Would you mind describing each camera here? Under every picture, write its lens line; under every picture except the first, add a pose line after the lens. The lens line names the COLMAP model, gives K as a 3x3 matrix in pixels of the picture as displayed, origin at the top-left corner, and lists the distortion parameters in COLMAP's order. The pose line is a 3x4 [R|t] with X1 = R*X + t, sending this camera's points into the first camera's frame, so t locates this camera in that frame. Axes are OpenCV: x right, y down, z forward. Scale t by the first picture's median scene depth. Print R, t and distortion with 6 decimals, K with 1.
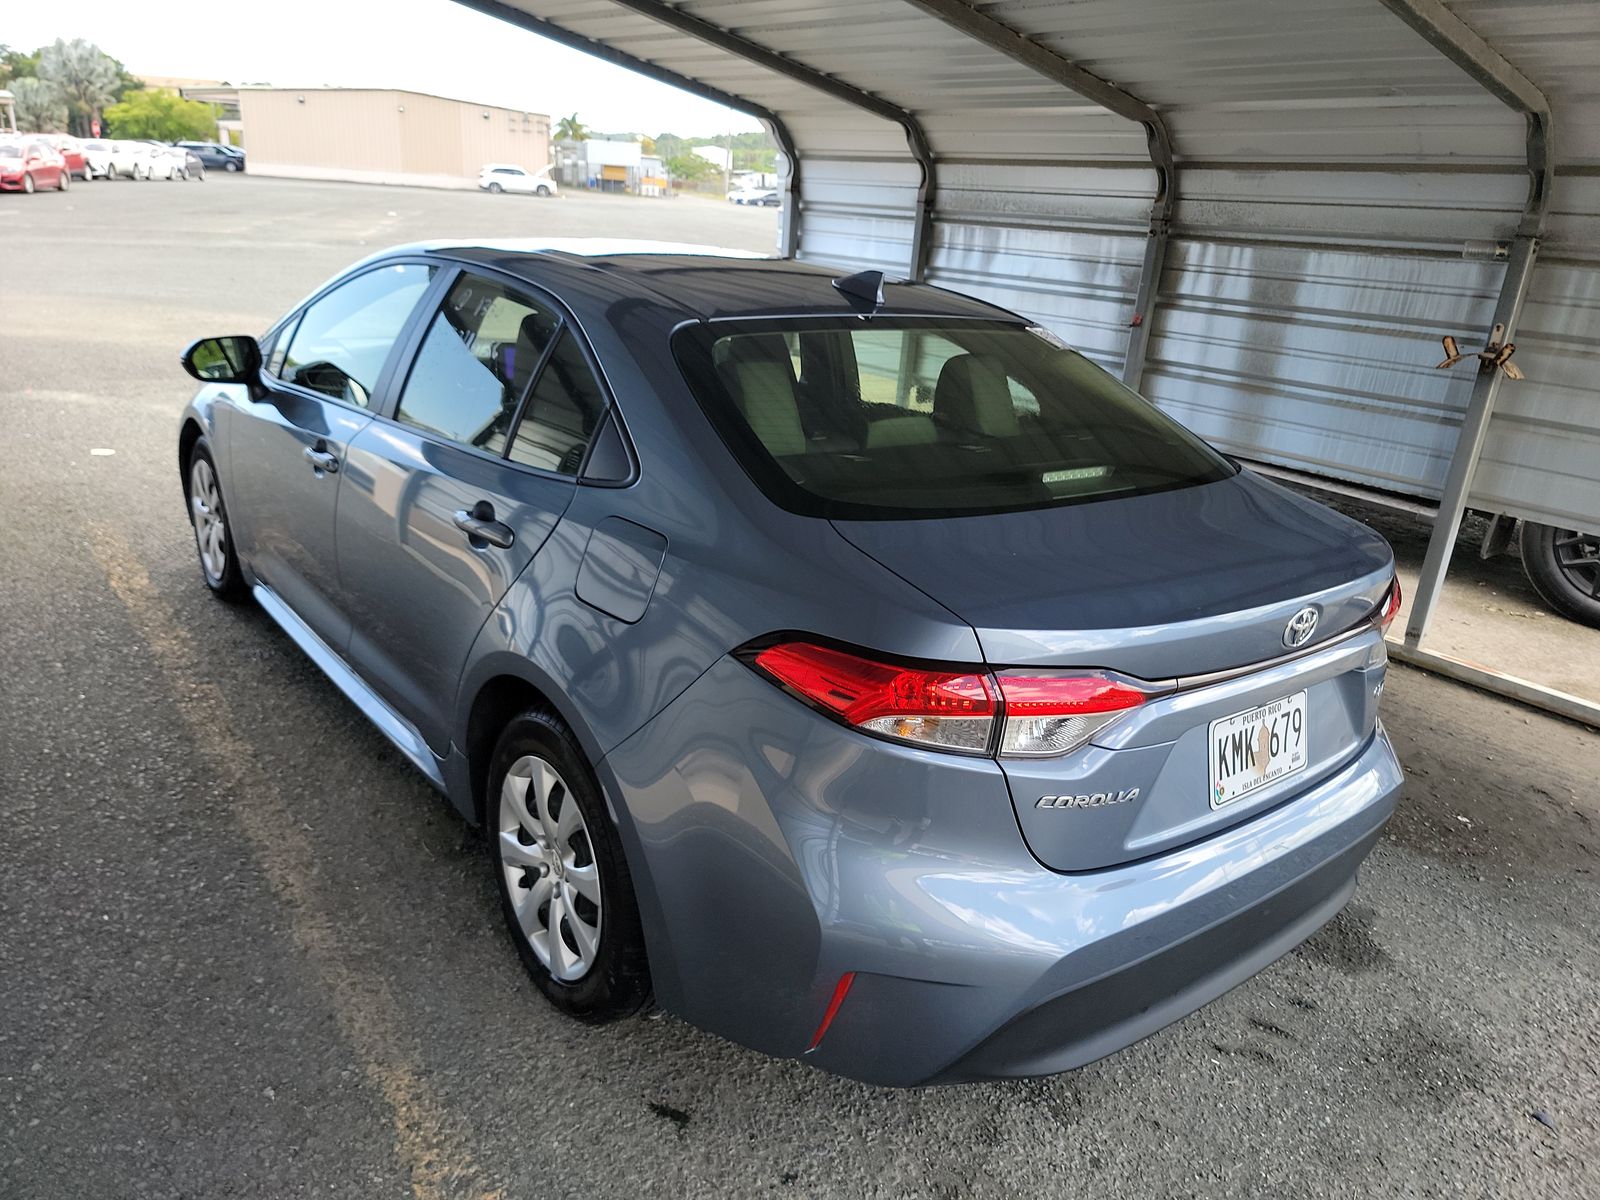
lens RADIAL K [[1117.5, 0, 812.9], [0, 1117.5, 588.9], [0, 0, 1]] dist [0.054937, -0.054811]
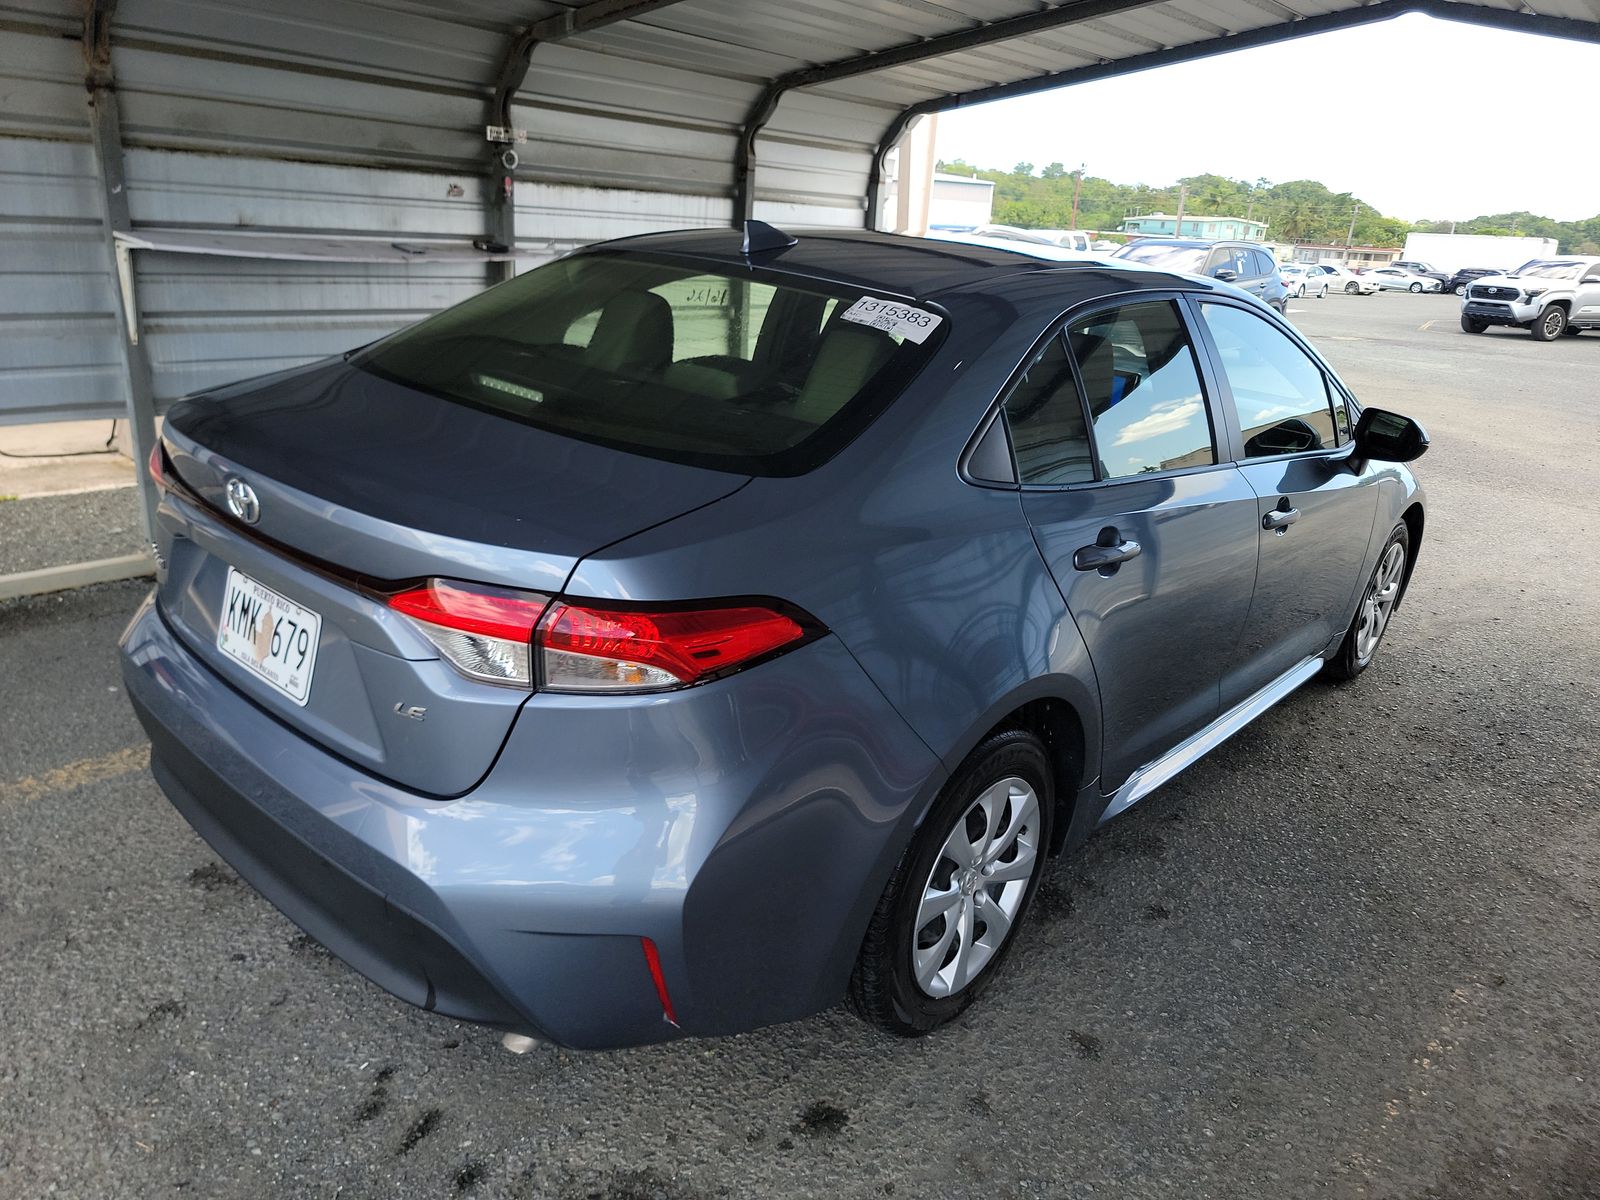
lens RADIAL K [[1107.8, 0, 793.6], [0, 1107.8, 598.5], [0, 0, 1]] dist [0.061312, -0.044257]
pose [[0.185817, 0.266585, -0.945730, 0.451573], [-0.378933, 0.907481, 0.181351, -0.074978], [0.906577, 0.324670, 0.269643, 0.375955]]
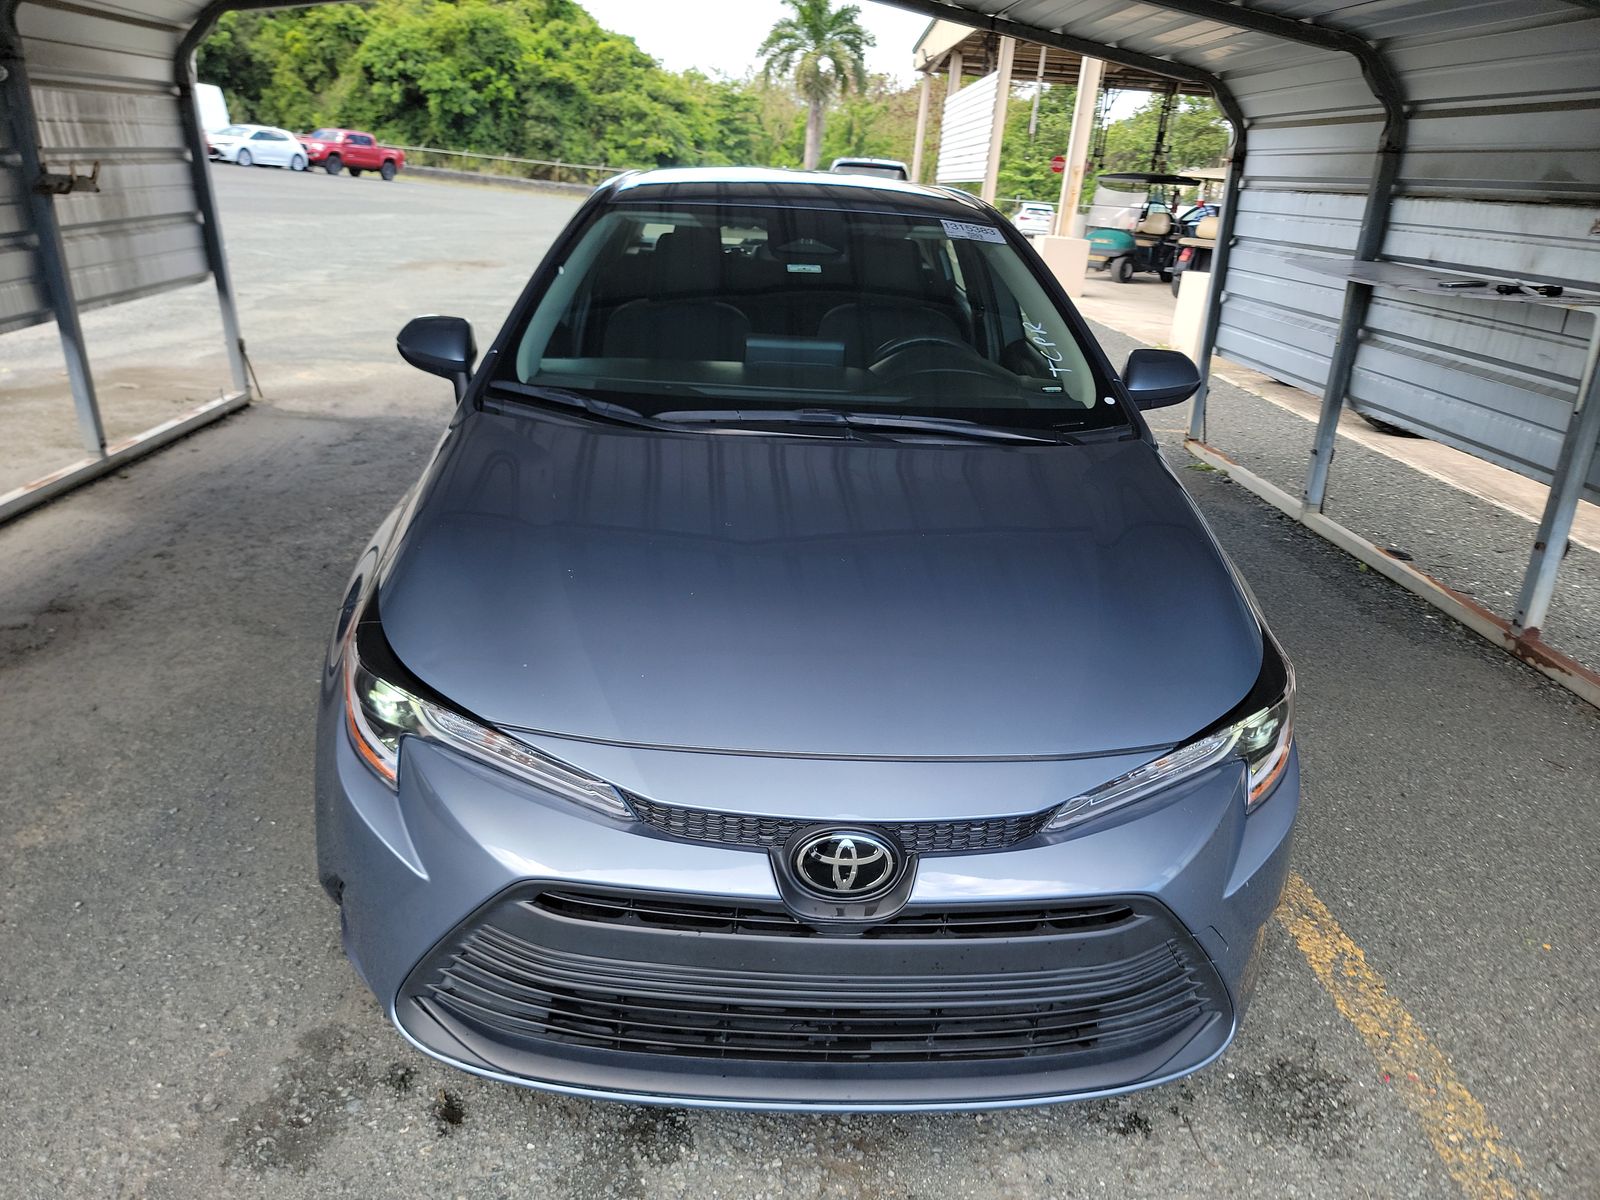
lens RADIAL K [[1107.8, 0, 793.6], [0, 1107.8, 598.5], [0, 0, 1]] dist [0.061312, -0.044257]
pose [[-0.800690, -0.330970, 0.499355, -0.472168], [0.074678, 0.771894, 0.631350, -0.381270], [-0.594407, 0.542806, -0.593331, 1.047043]]
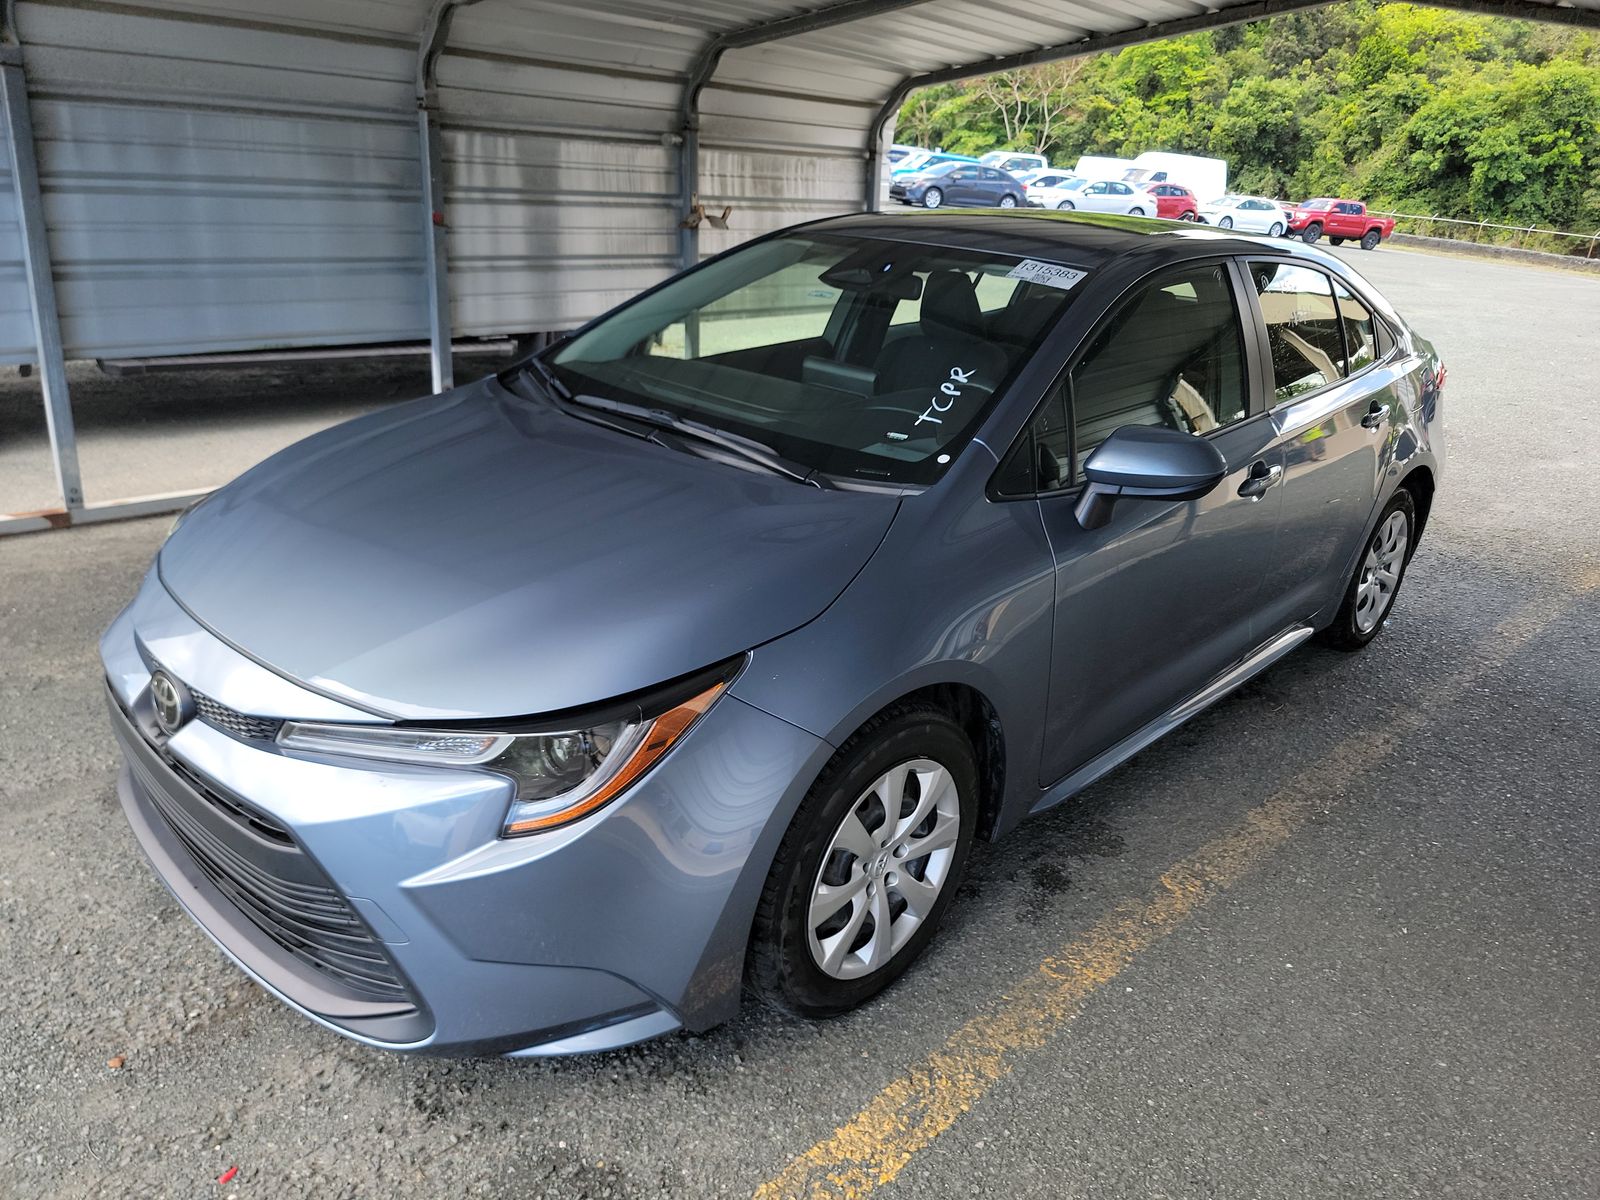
lens RADIAL K [[1144.5, 0, 803.1], [0, 1144.5, 548.5], [0, 0, 1]] dist [0.137470, -0.138810]
pose [[-0.131300, -0.393640, 0.909840, -0.688745], [0.246370, 0.876034, 0.414568, -0.298340], [-0.960241, 0.278590, -0.018042, 0.729550]]
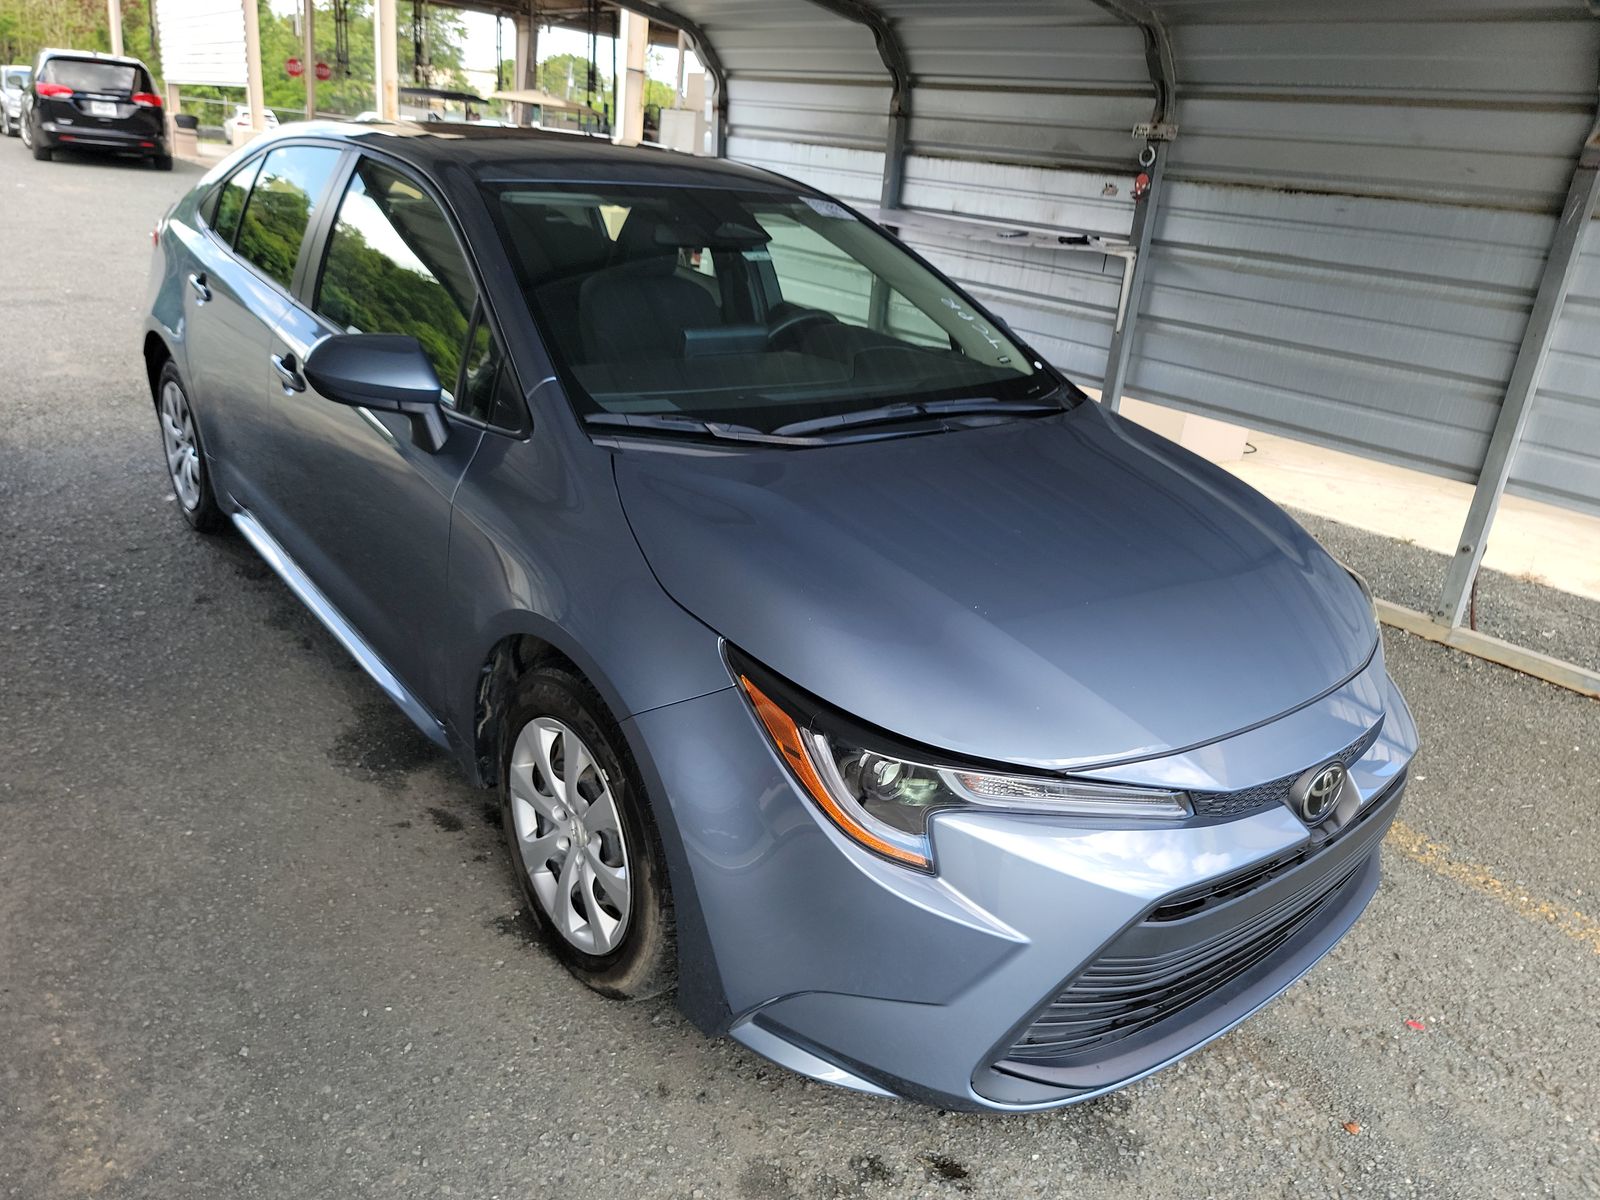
lens RADIAL K [[1107.8, 0, 793.6], [0, 1107.8, 598.5], [0, 0, 1]] dist [0.061312, -0.044257]
pose [[-0.984926, -0.152570, -0.081510, -0.190166], [-0.168307, 0.736496, 0.655169, -0.390848], [-0.039927, 0.659012, -0.751072, 1.127222]]
